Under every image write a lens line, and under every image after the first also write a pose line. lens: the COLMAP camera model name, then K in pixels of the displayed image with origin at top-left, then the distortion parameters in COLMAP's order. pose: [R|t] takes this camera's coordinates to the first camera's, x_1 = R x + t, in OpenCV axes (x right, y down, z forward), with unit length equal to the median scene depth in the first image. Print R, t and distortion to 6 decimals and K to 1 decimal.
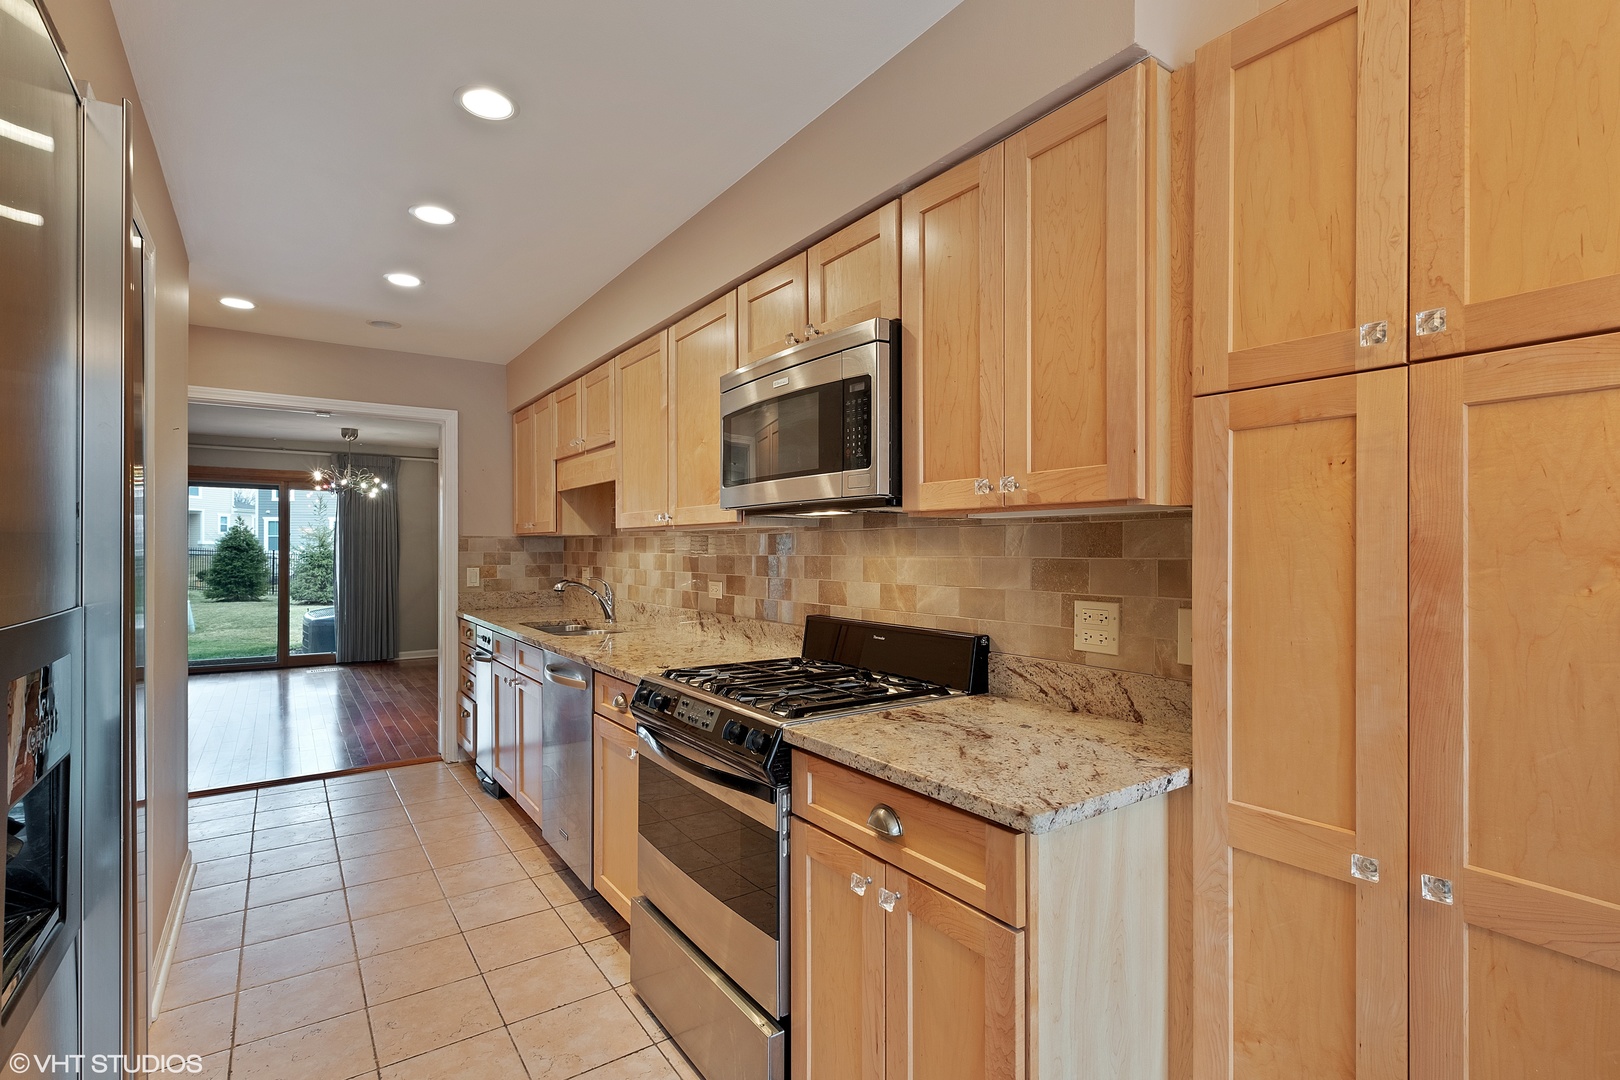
lens RADIAL K [[762.7, 0, 810.0], [0, 762.7, 546.1], [0, 0, 1]] dist [0.000924, 0.000326]
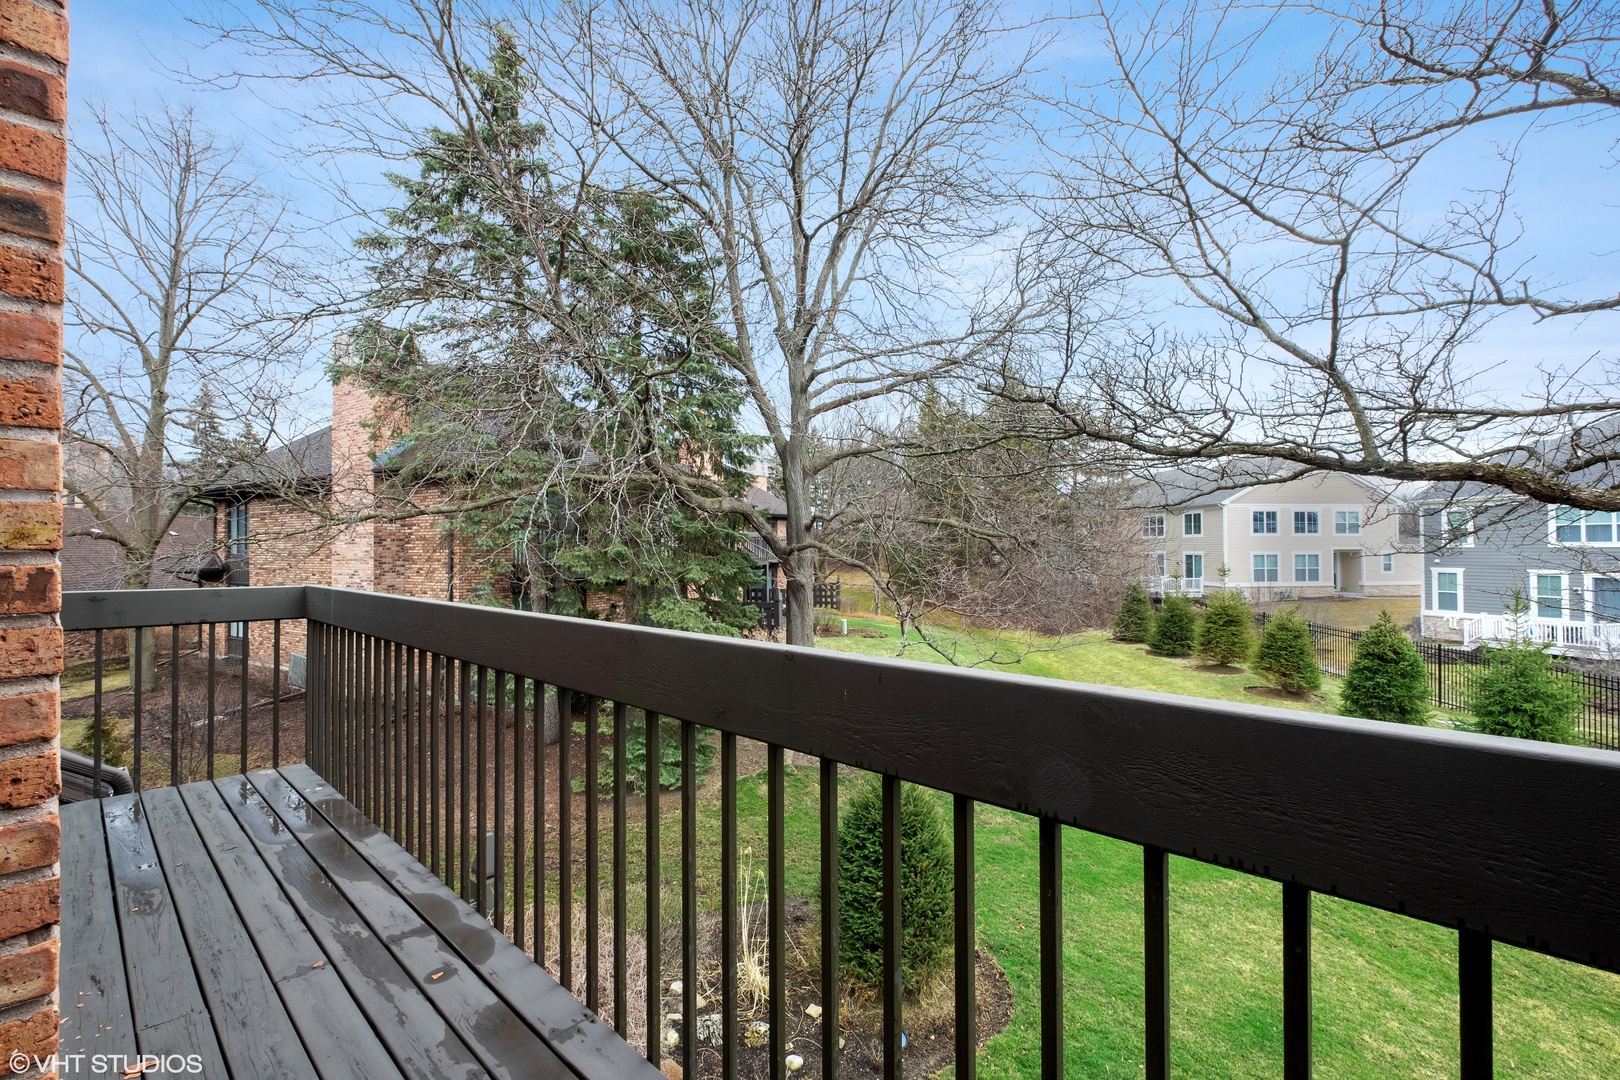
lens RADIAL K [[700.3, 0, 811.7], [0, 700.3, 537.7], [0, 0, 1]] dist [-0.002585, -0.000233]
pose [[0.211349, -0.020041, -0.977205, -0.406374], [0.007932, 0.999792, -0.018789, -0.192048], [0.977378, -0.003781, 0.211464, 0.629534]]
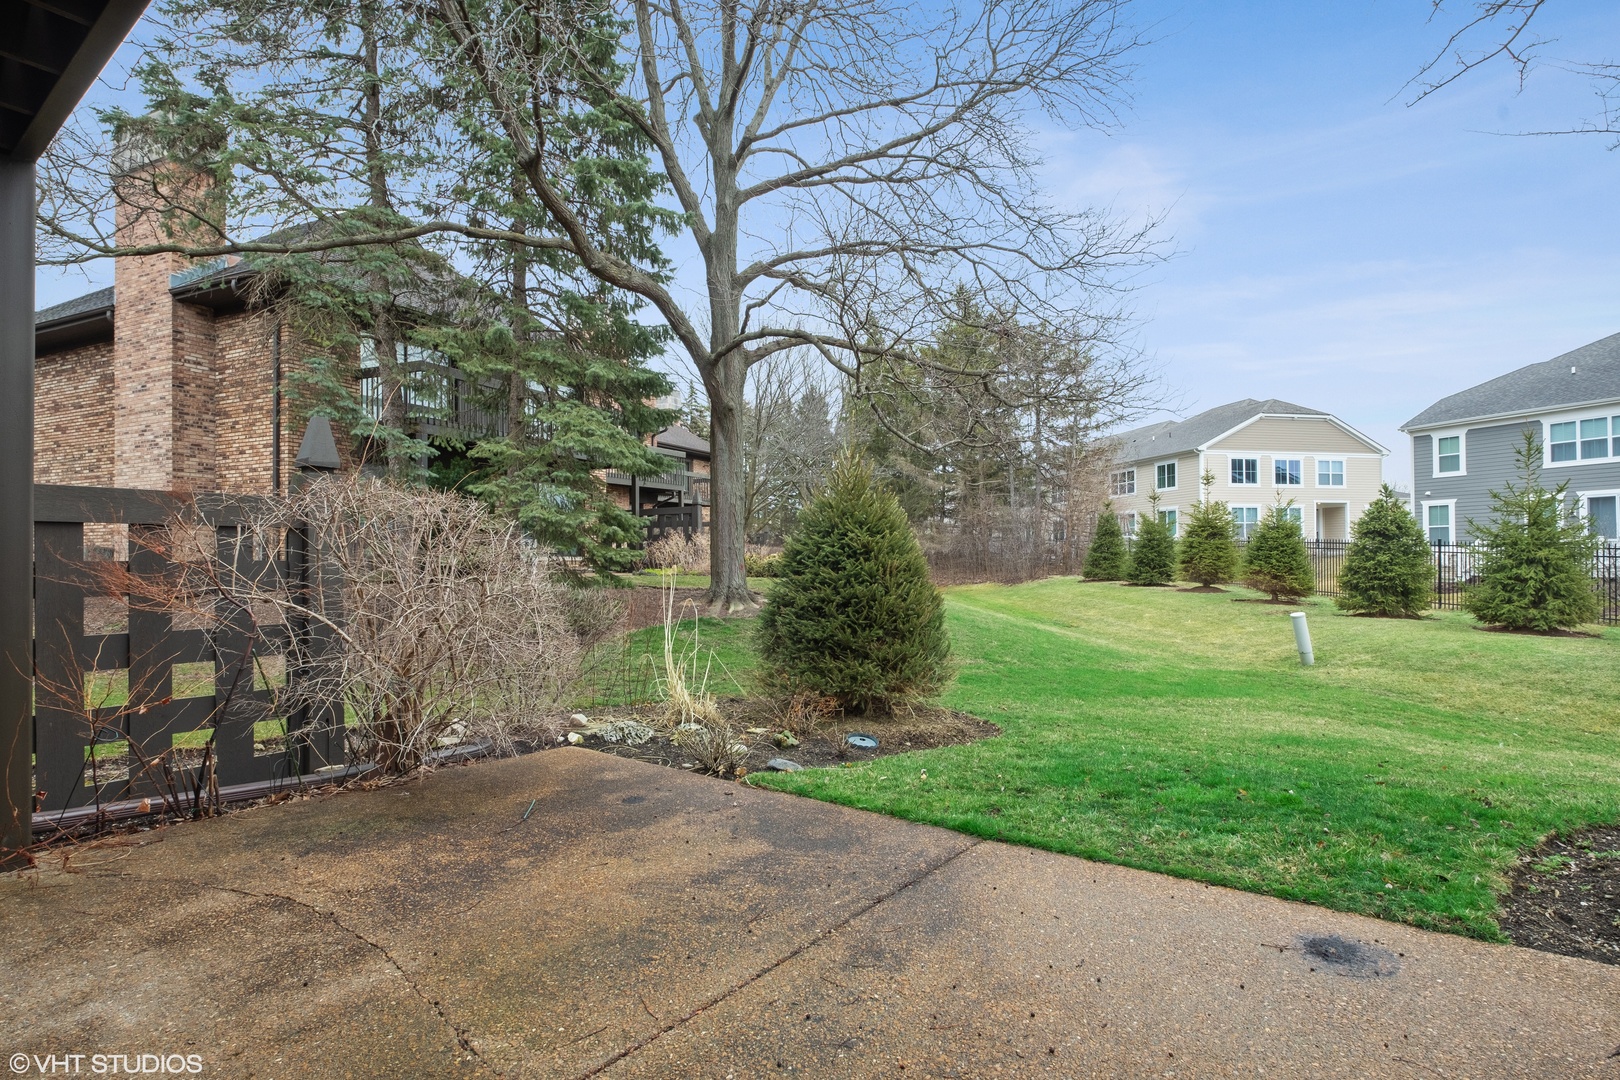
lens RADIAL K [[819.6, 0, 806.5], [0, 819.6, 545.2], [0, 0, 1]] dist [-0.000316, 0.000220]
pose [[0.301254, -0.017808, -0.953378, -0.452011], [0.008560, 0.999836, -0.015971, 0.036264], [0.953505, -0.003349, 0.301357, 0.623615]]
